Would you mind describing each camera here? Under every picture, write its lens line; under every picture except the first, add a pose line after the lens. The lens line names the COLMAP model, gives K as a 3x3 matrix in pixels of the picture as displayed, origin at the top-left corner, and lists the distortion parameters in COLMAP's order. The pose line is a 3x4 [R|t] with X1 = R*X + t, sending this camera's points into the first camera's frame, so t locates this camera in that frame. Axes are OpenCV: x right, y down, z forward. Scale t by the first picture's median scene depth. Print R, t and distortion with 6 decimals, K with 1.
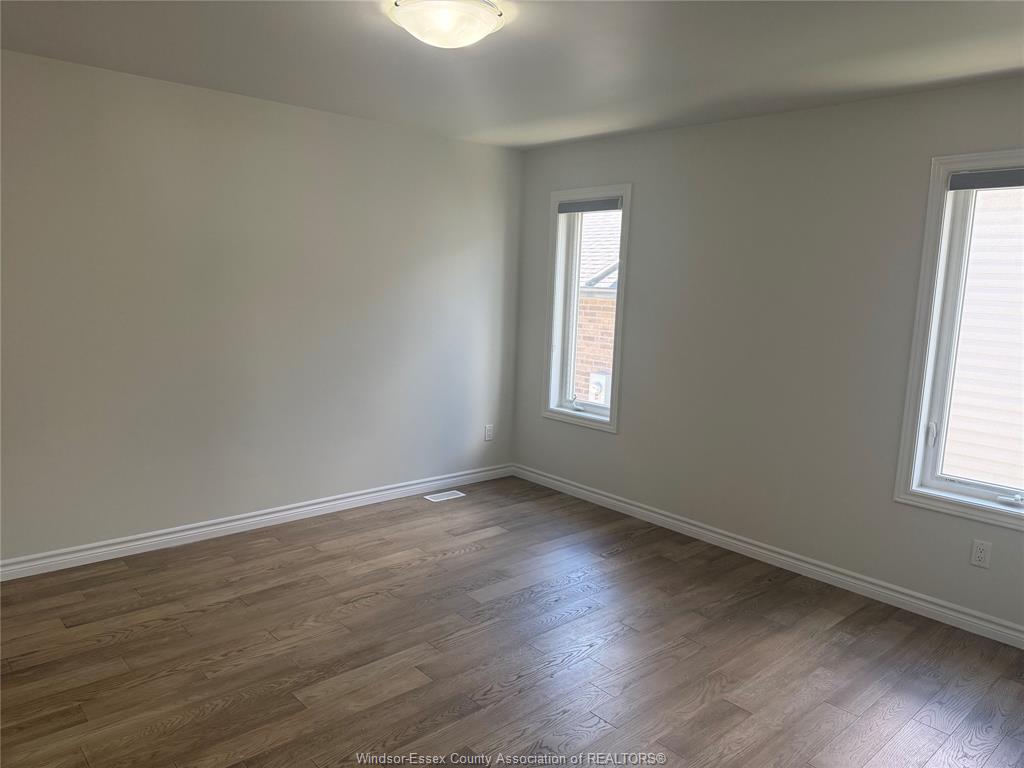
lens RADIAL K [[719.7, 0, 509.4], [0, 719.7, 386.6], [0, 0, 1]] dist [0.023514, -0.034624]
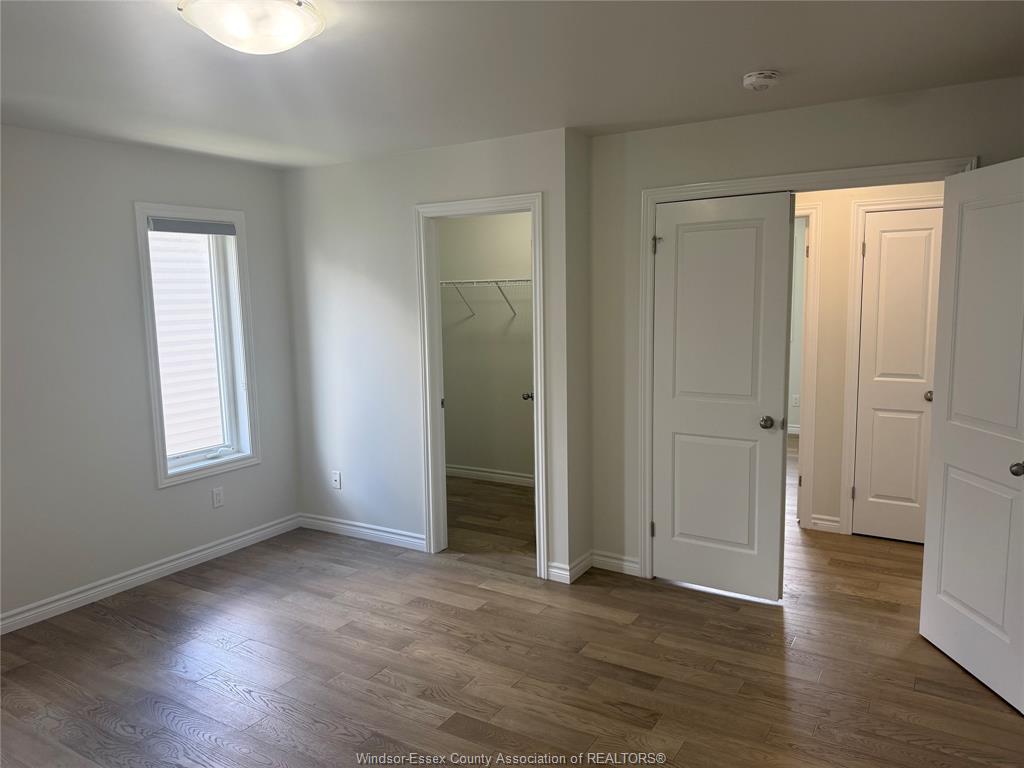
lens RADIAL K [[719.7, 0, 510.3], [0, 719.7, 383.4], [0, 0, 1]] dist [0.023514, -0.034624]
pose [[-0.292090, -0.144062, 0.945479, -0.740695], [0.148150, 0.969842, 0.193543, -0.155029], [-0.944847, 0.196604, -0.261938, 0.747454]]
